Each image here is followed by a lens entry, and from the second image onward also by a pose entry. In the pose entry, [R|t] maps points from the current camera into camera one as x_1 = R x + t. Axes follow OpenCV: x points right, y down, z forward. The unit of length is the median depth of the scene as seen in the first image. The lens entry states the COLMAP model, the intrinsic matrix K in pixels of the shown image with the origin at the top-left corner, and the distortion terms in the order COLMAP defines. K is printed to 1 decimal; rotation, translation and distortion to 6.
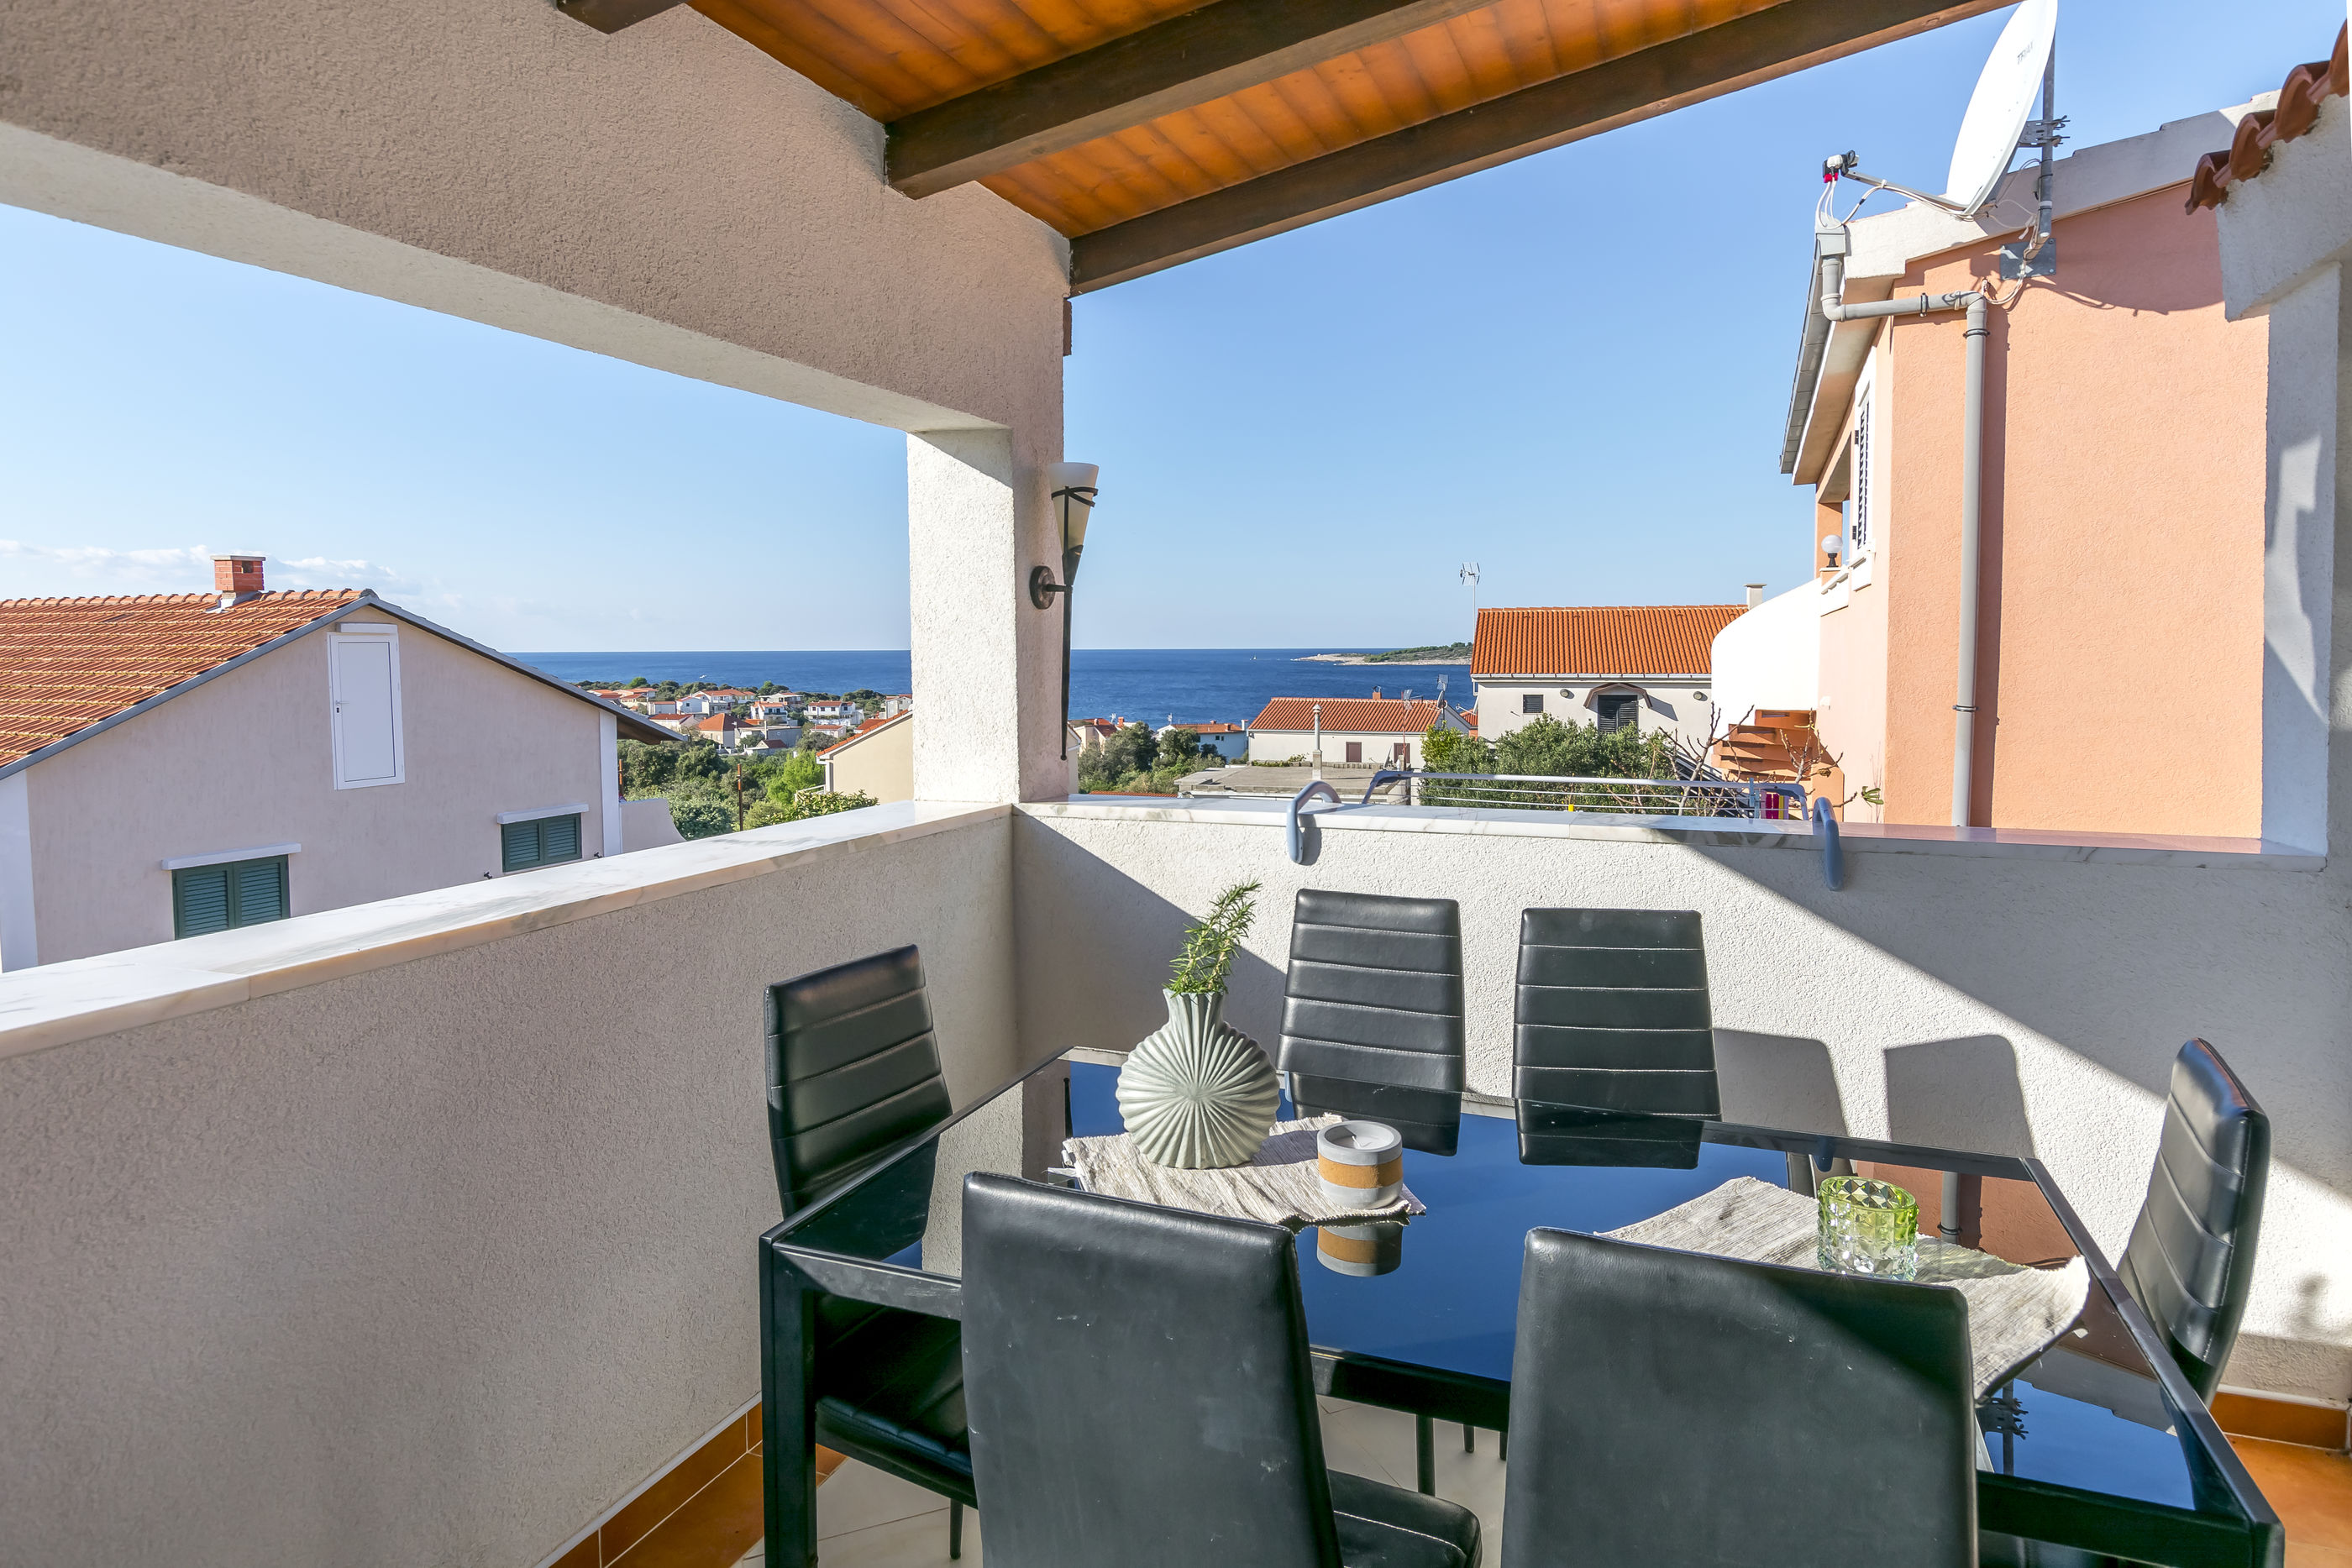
lens RADIAL K [[1359.8, 0, 1178.4], [0, 1359.8, 763.3], [0, 0, 1]] dist [-0.000400, 0.000241]
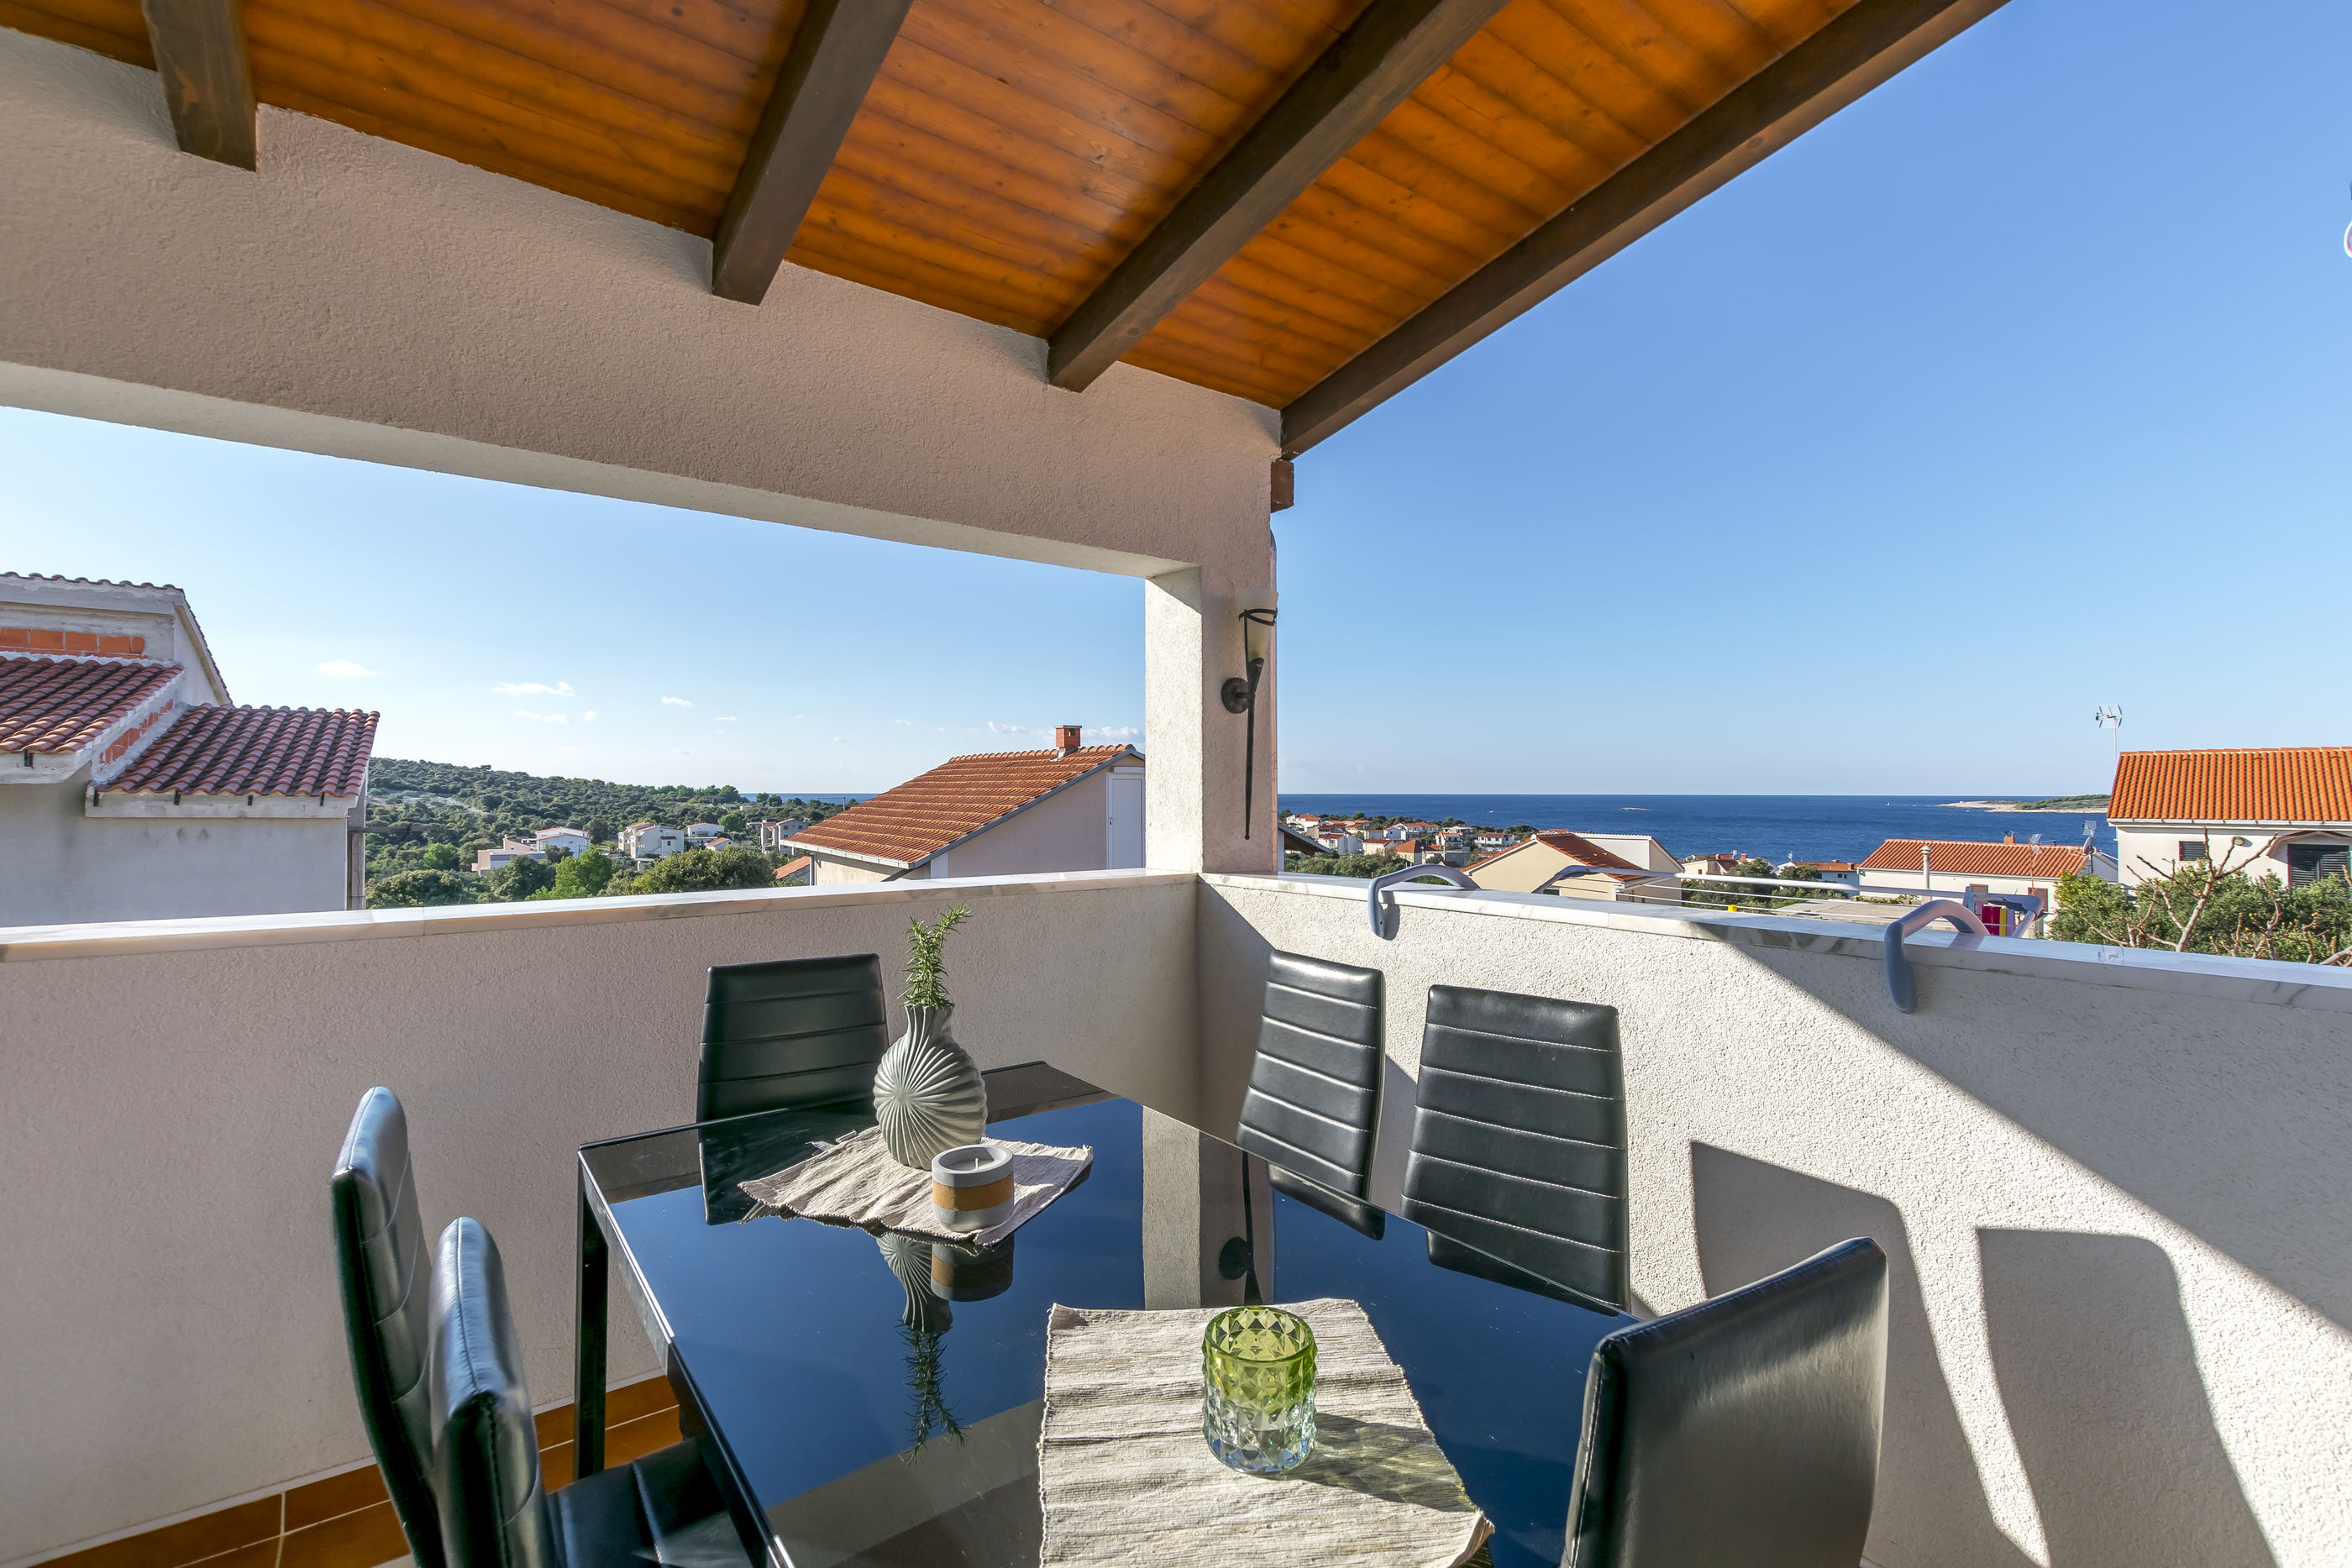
lens RADIAL K [[1042.9, 0, 1174.2], [0, 1042.9, 800.6], [0, 0, 1]] dist [0.000876, -0.000010]
pose [[0.856919, 0.013114, -0.515284, 0.337750], [-0.051765, 0.996812, -0.060717, 0.023007], [0.512845, 0.078704, 0.854866, 0.195377]]
